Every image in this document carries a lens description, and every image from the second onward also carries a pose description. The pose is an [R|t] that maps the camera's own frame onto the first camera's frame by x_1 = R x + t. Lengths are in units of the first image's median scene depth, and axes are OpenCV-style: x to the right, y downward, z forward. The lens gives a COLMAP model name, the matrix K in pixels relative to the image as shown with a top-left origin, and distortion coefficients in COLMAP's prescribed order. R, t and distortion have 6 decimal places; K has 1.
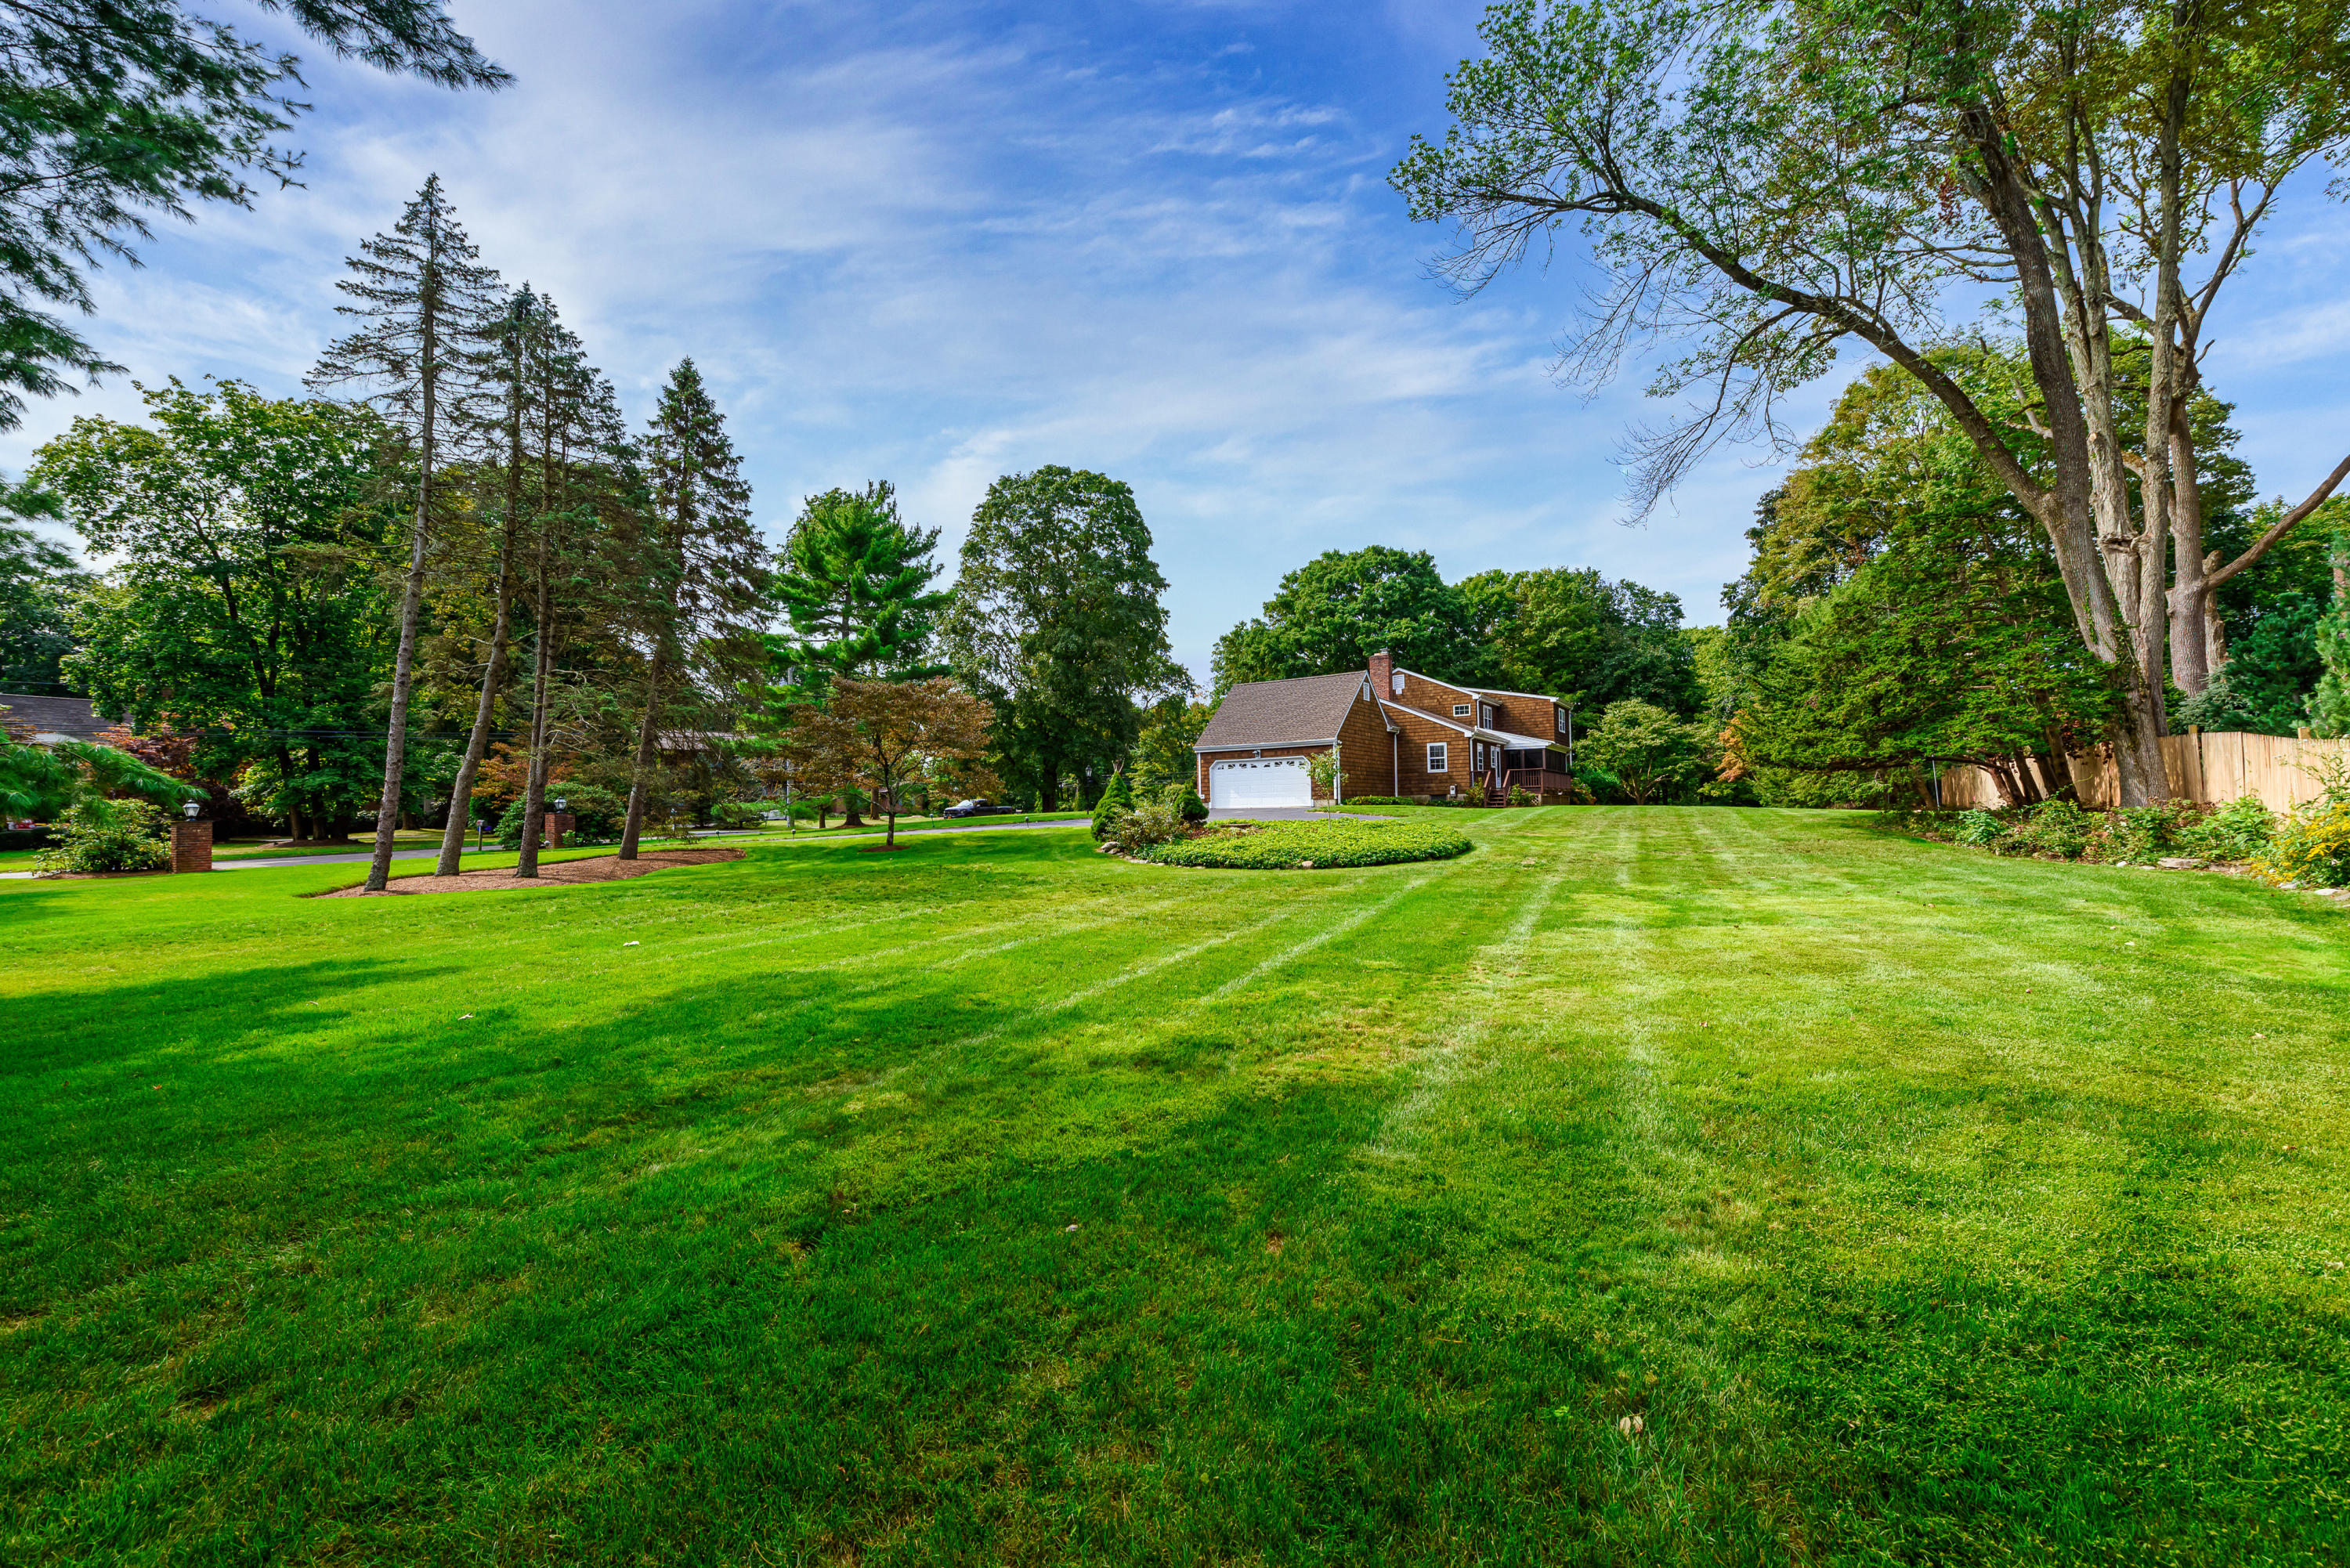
lens RADIAL K [[945.5, 0, 1157.4], [0, 945.5, 781.1], [0, 0, 1]] dist [0.001740, -0.000323]
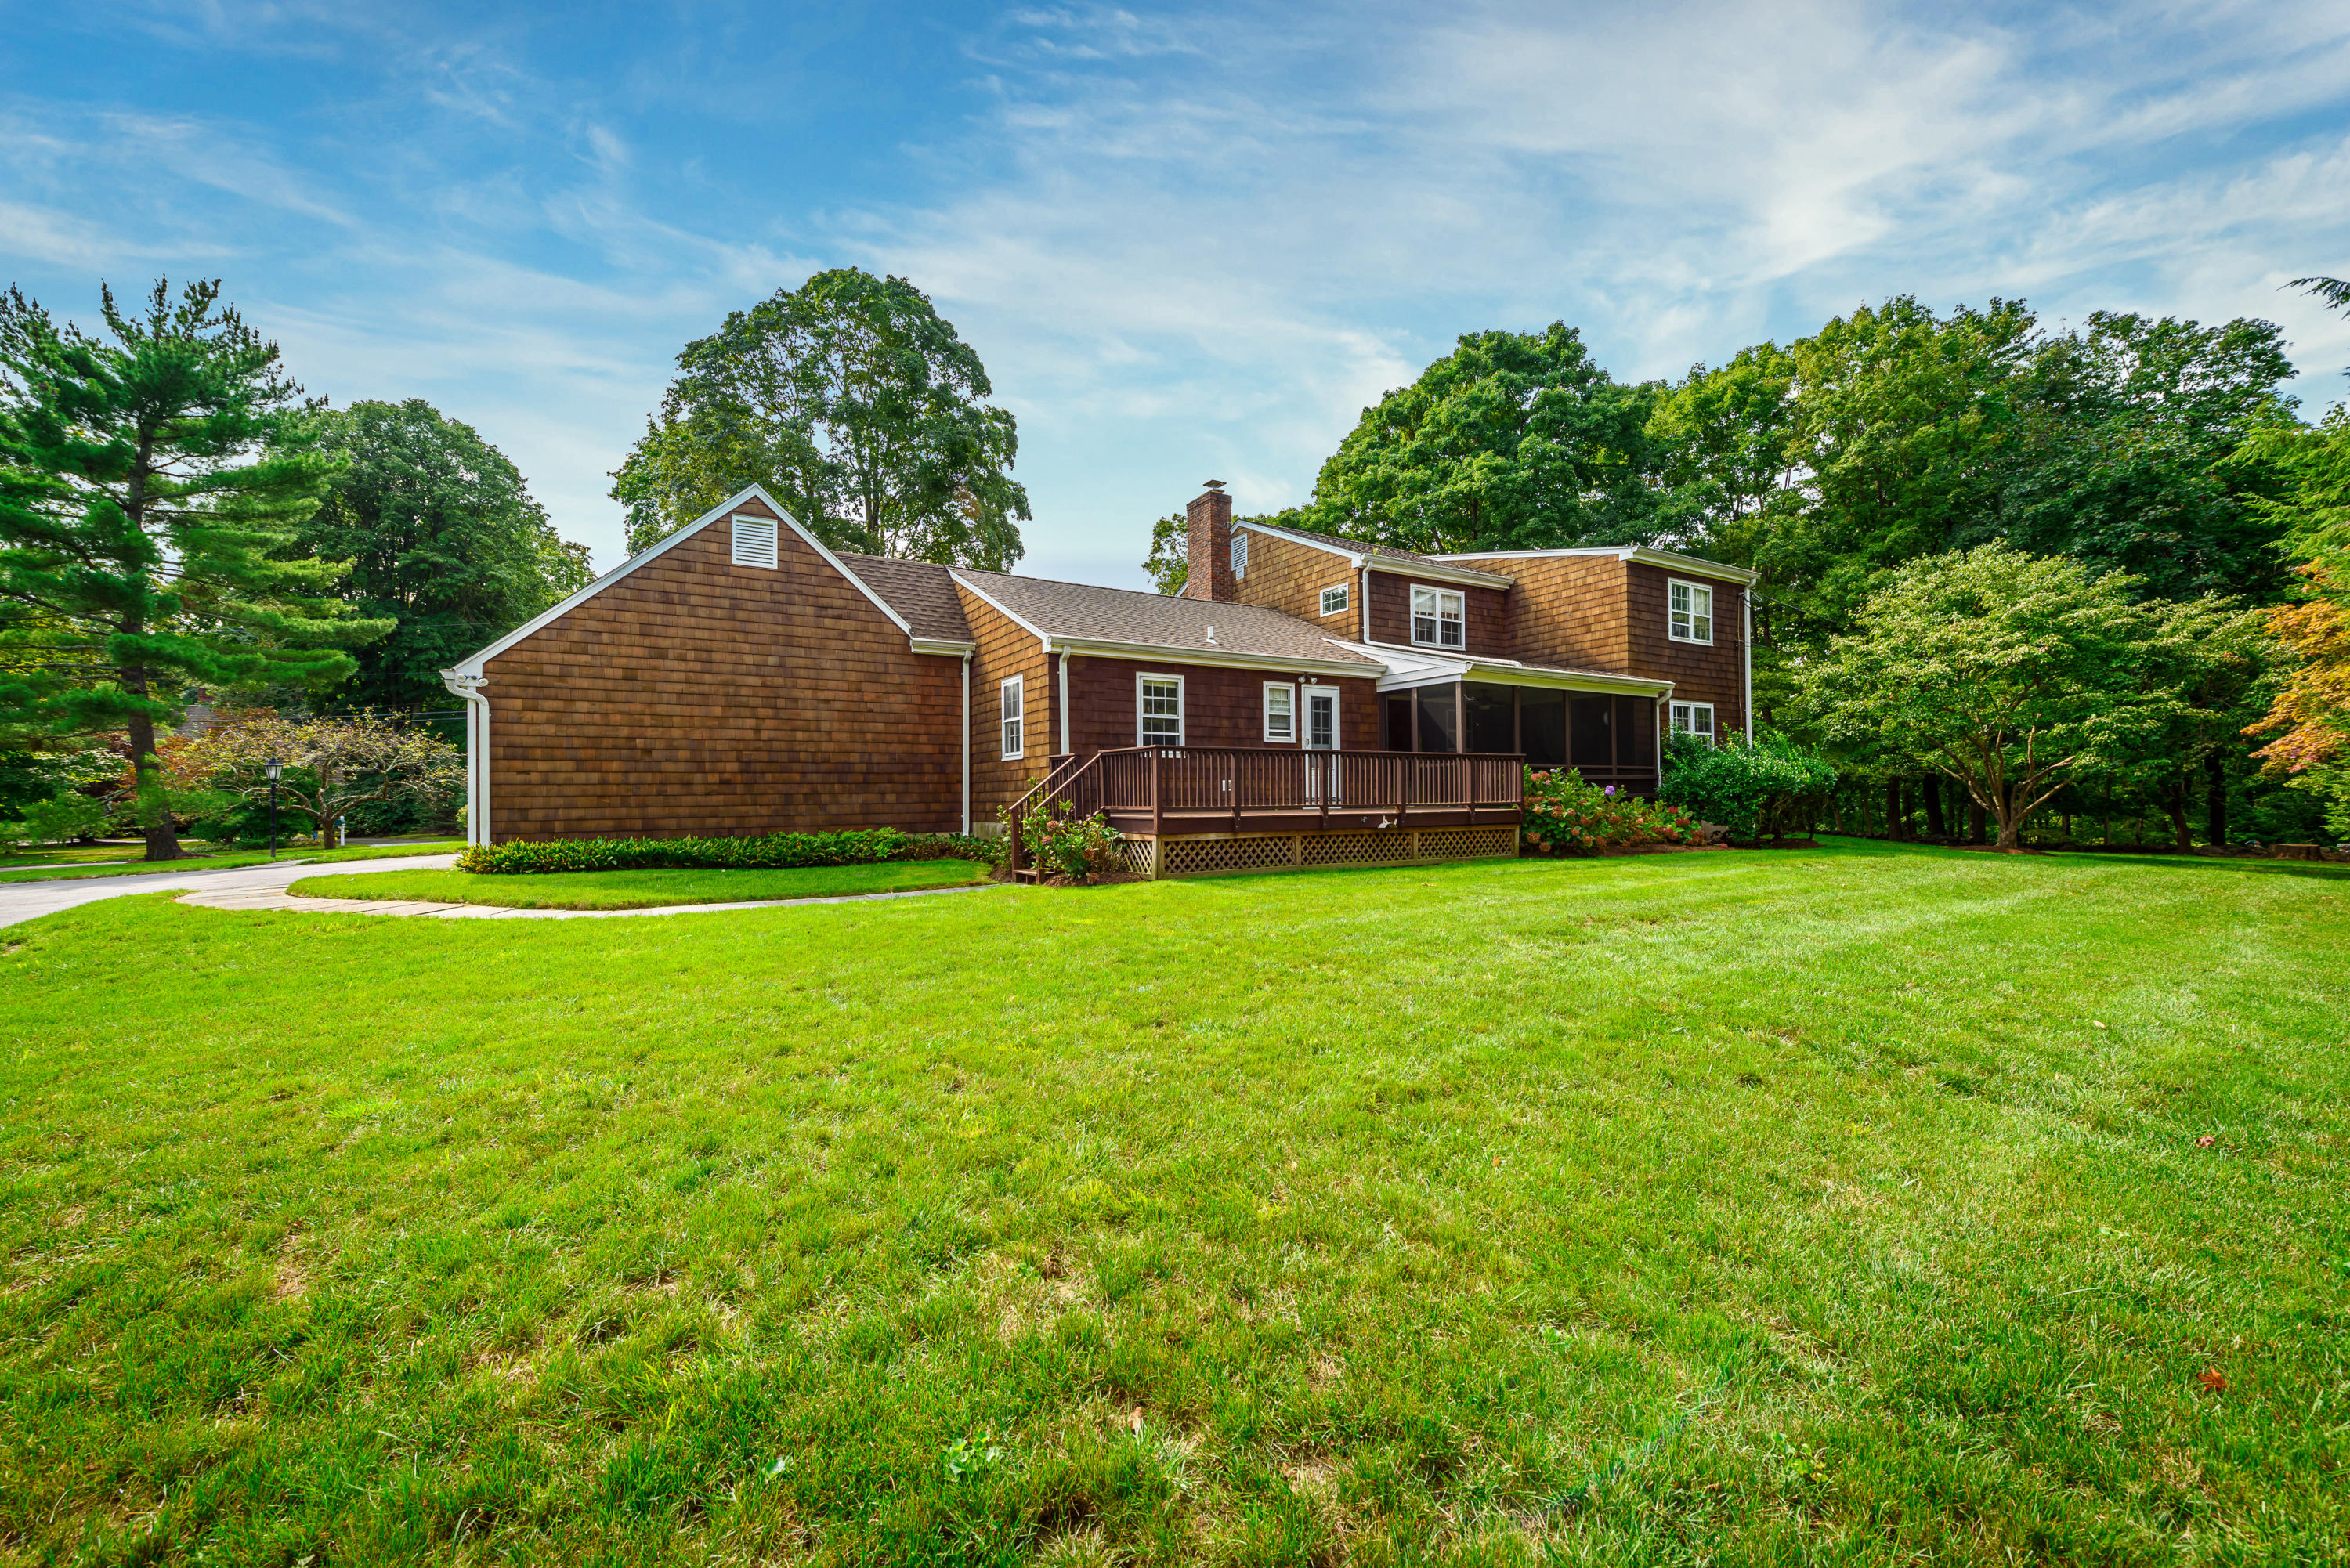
lens RADIAL K [[945.5, 0, 1163.0], [0, 945.5, 773.3], [0, 0, 1]] dist [0.001740, -0.000323]
pose [[0.904323, -0.007941, -0.426775, 0.383364], [0.012995, 0.999876, 0.008931, -0.005655], [0.426651, -0.013622, 0.904314, 0.546983]]
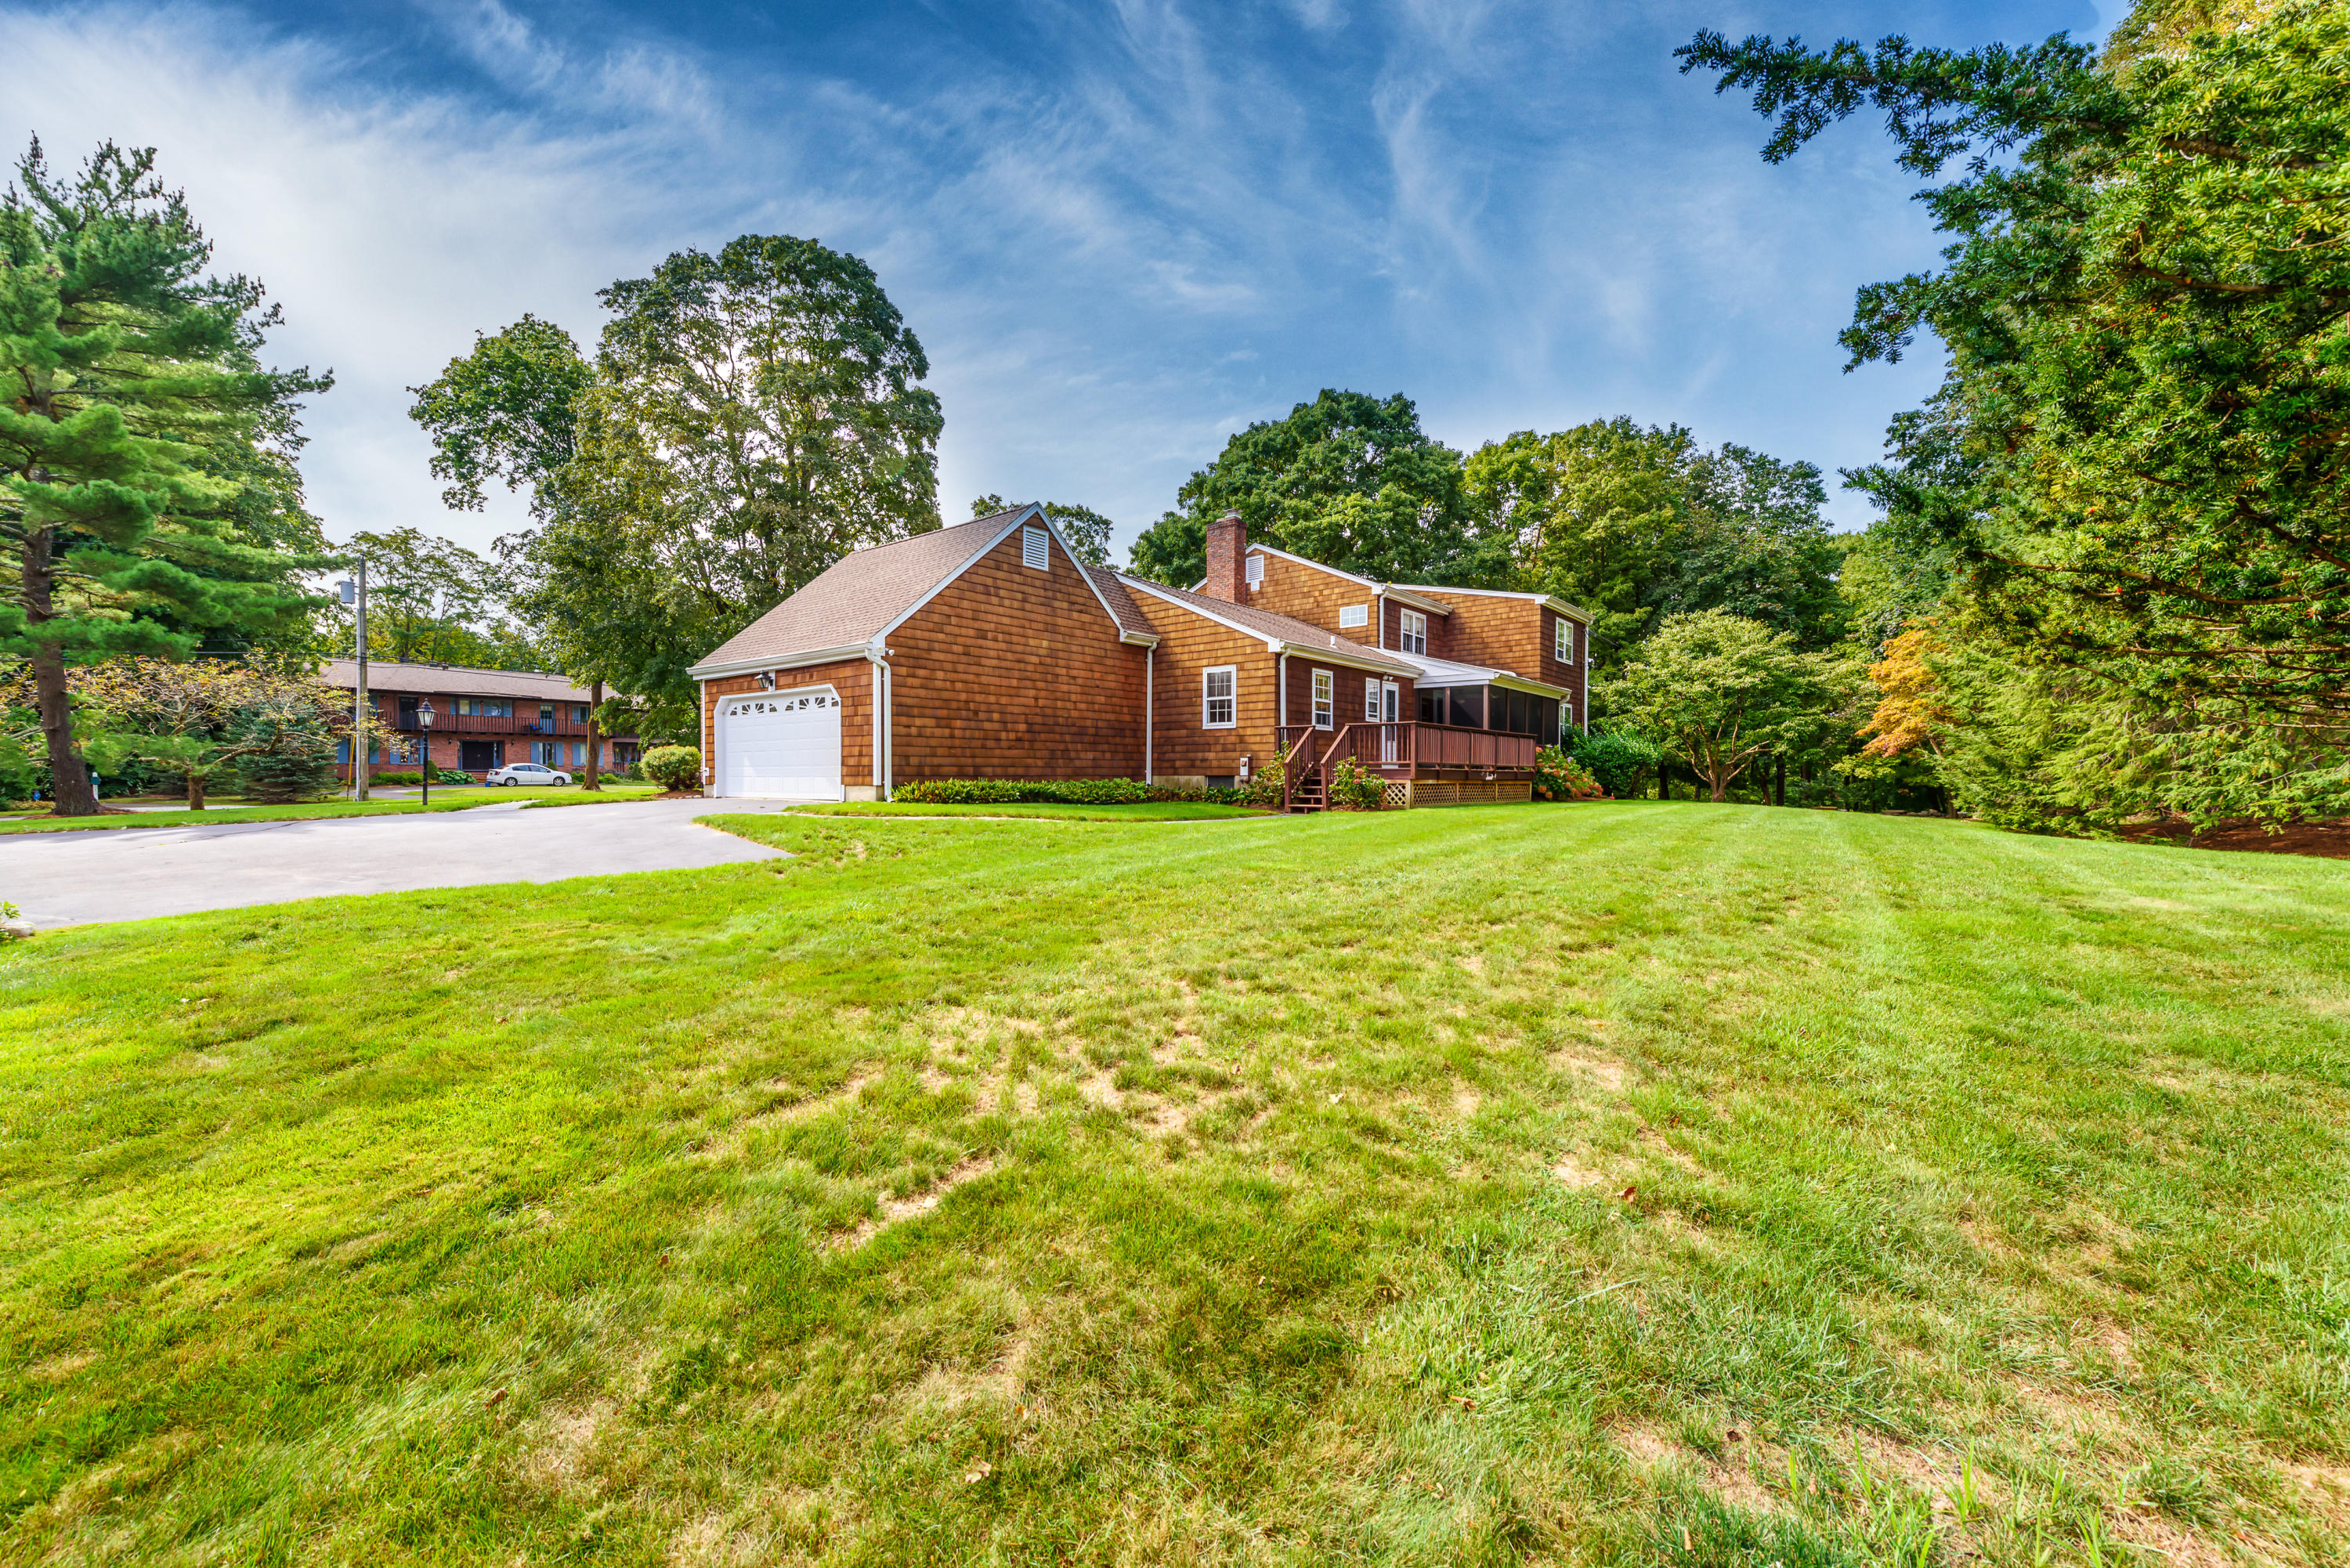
lens RADIAL K [[945.5, 0, 1165.8], [0, 945.5, 788.1], [0, 0, 1]] dist [0.001740, -0.000323]
pose [[0.993885, 0.018496, -0.108860, 0.248783], [-0.013393, 0.998785, 0.047430, -0.001617], [0.109605, -0.045682, 0.992925, 0.407345]]
